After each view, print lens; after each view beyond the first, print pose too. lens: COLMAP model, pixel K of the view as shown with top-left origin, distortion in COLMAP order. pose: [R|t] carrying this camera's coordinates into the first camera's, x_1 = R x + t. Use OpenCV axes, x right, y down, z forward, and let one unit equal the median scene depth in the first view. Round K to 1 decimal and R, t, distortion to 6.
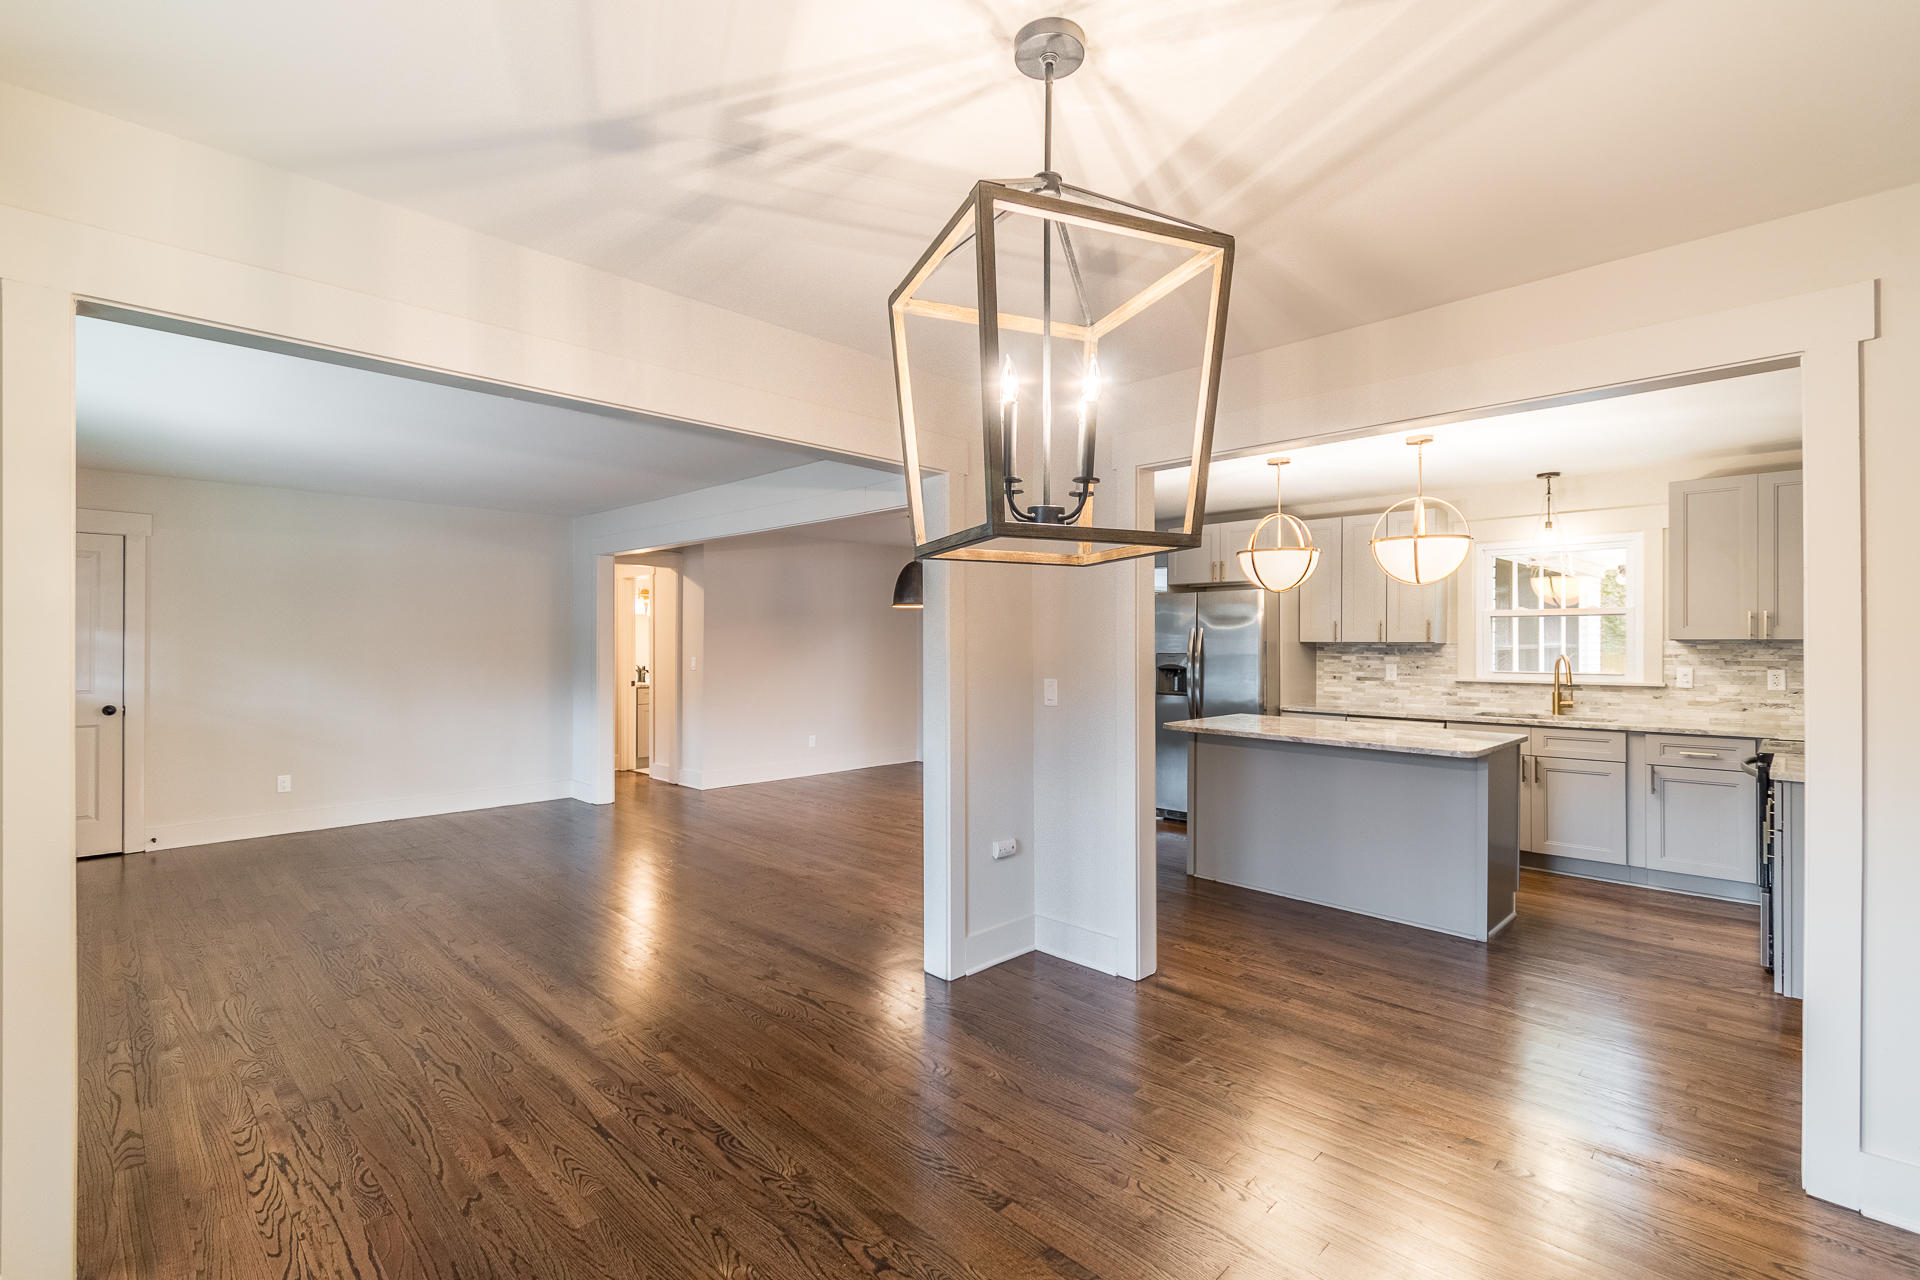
lens RADIAL K [[865.2, 0, 962.1], [0, 865.2, 631.0], [0, 0, 1]] dist [-0.008771, -0.000445]
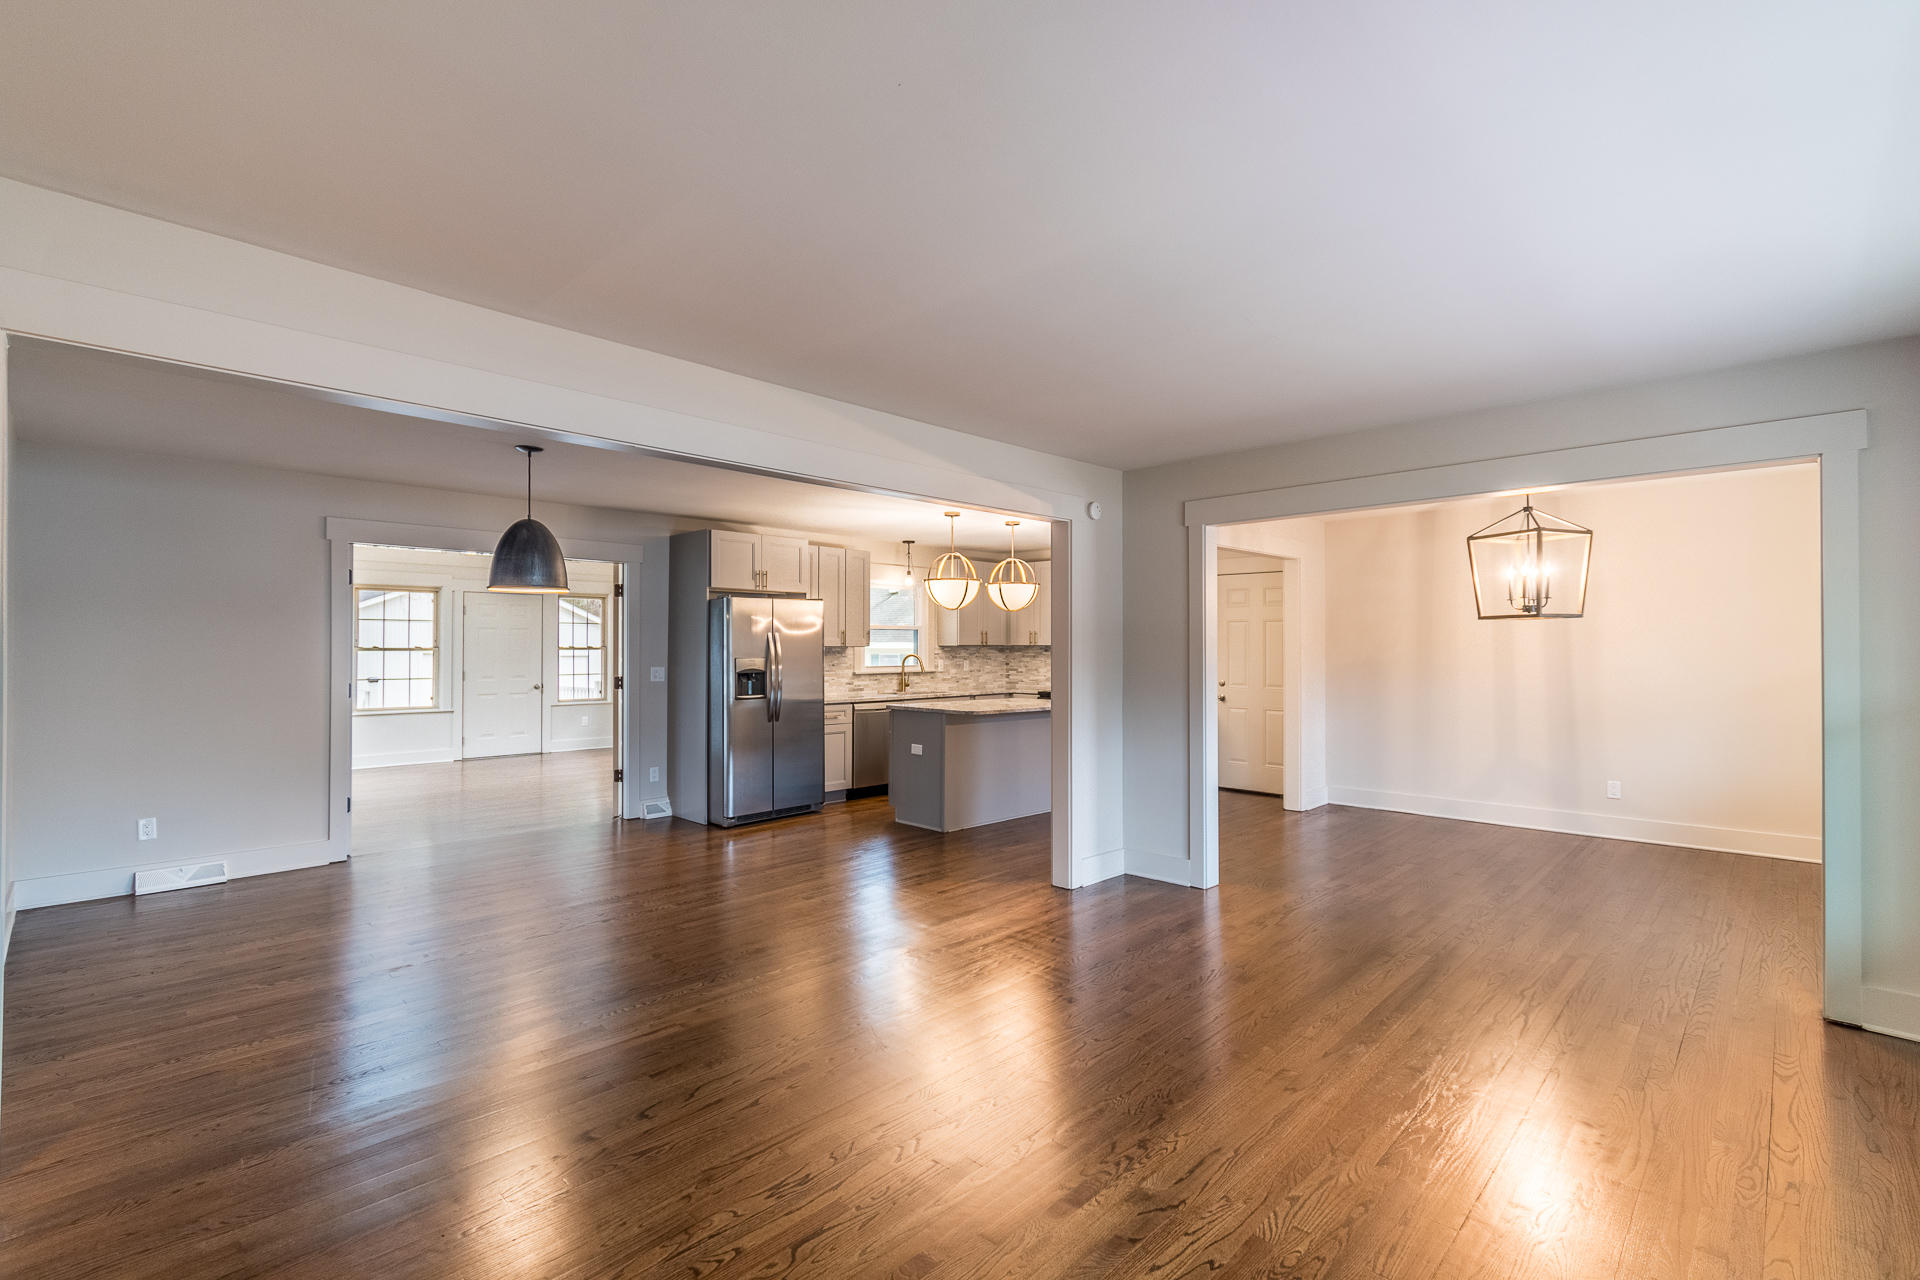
lens RADIAL K [[865.2, 0, 943.6], [0, 865.2, 653.1], [0, 0, 1]] dist [-0.008771, -0.000445]
pose [[0.007930, -0.001862, 0.999967, -0.945150], [-0.006478, 0.999977, 0.001913, 0.022539], [-0.999948, -0.006493, 0.007917, 0.942092]]
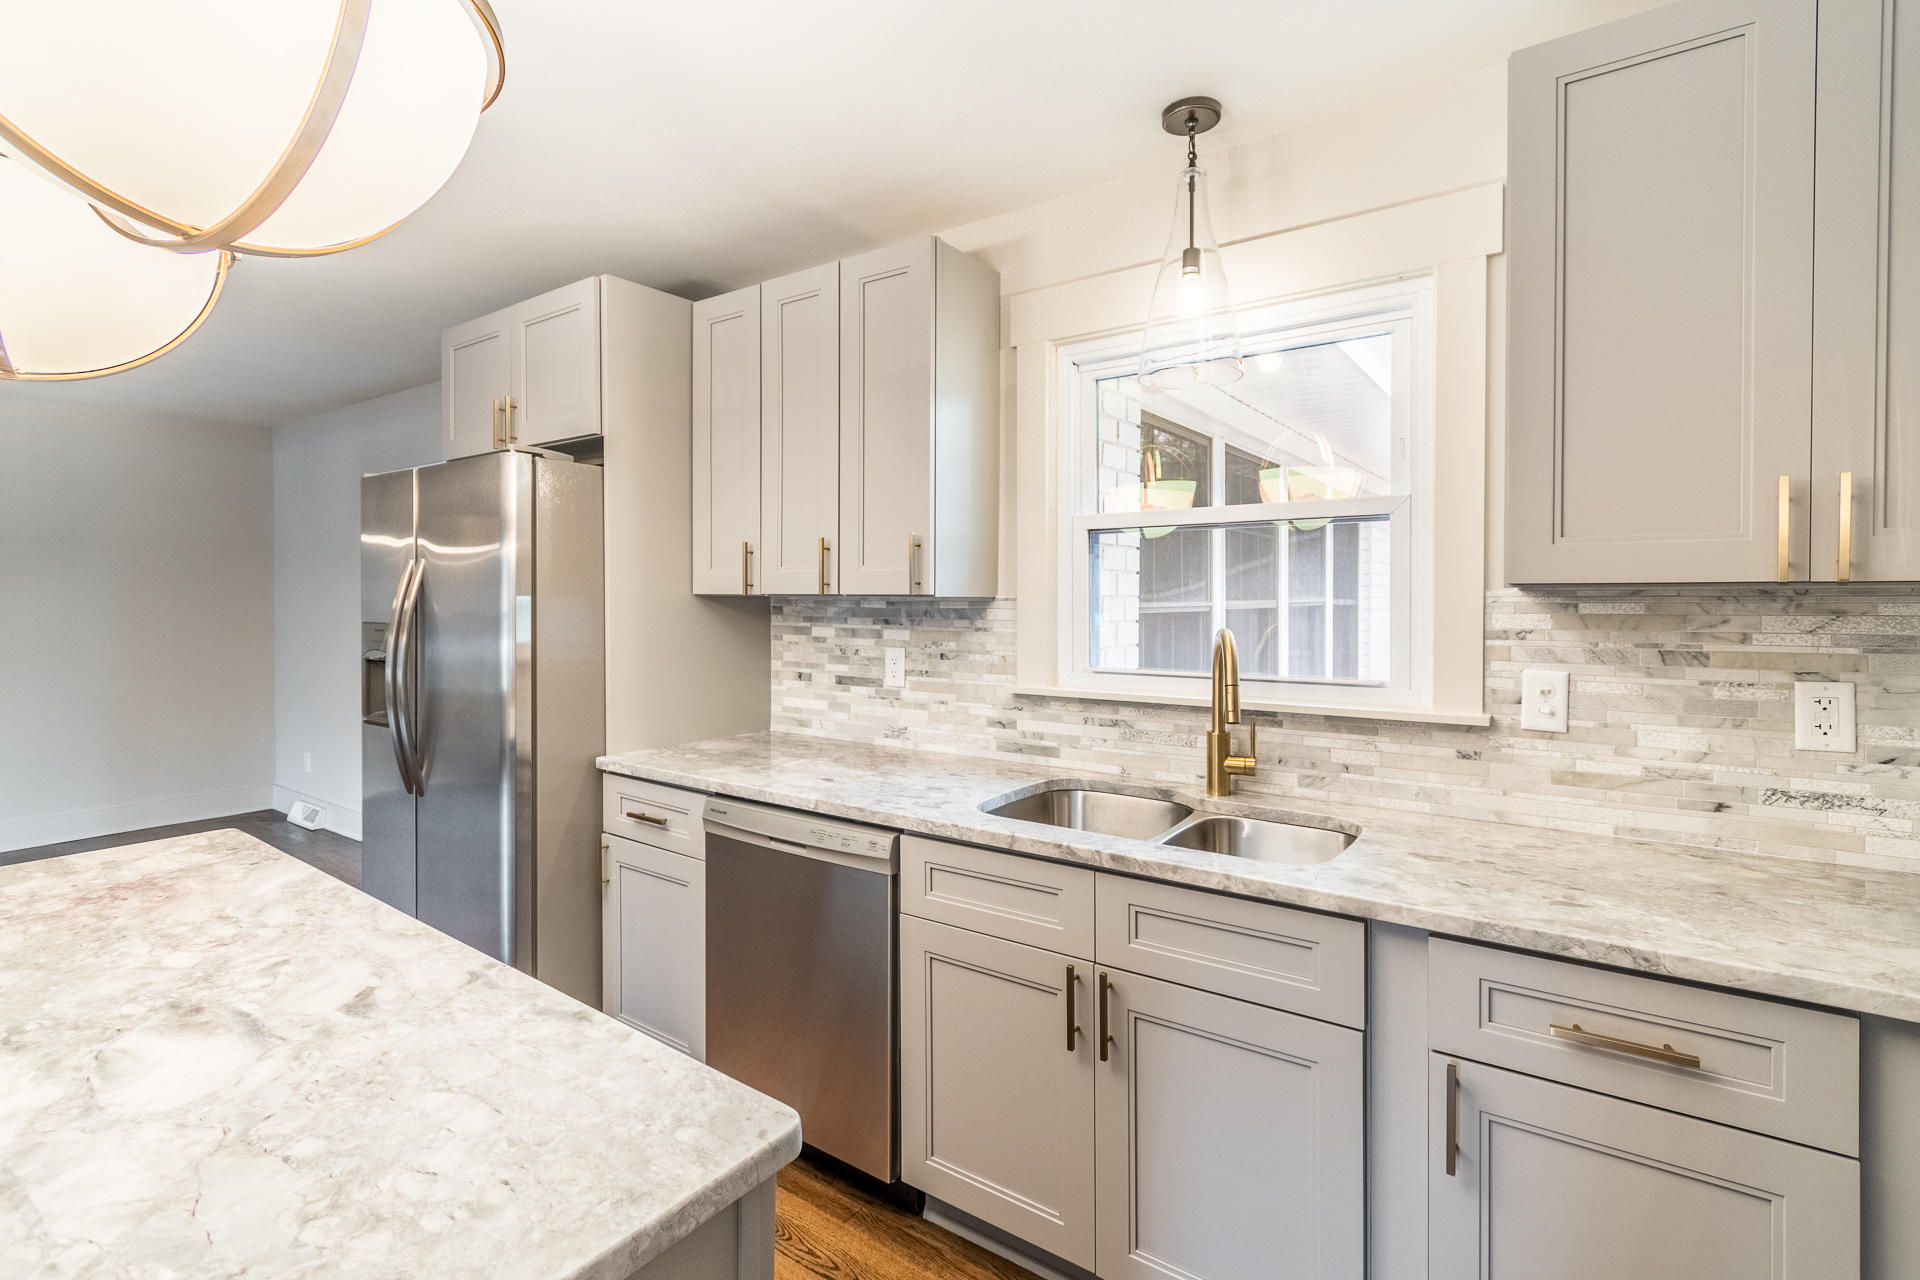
lens RADIAL K [[865.2, 0, 966.5], [0, 865.2, 597.6], [0, 0, 1]] dist [-0.008771, -0.000445]
pose [[0.987743, -0.001592, 0.156082, 0.547333], [-0.000378, 0.999921, 0.012595, 0.010259], [-0.156090, -0.012500, 0.987664, 0.680458]]
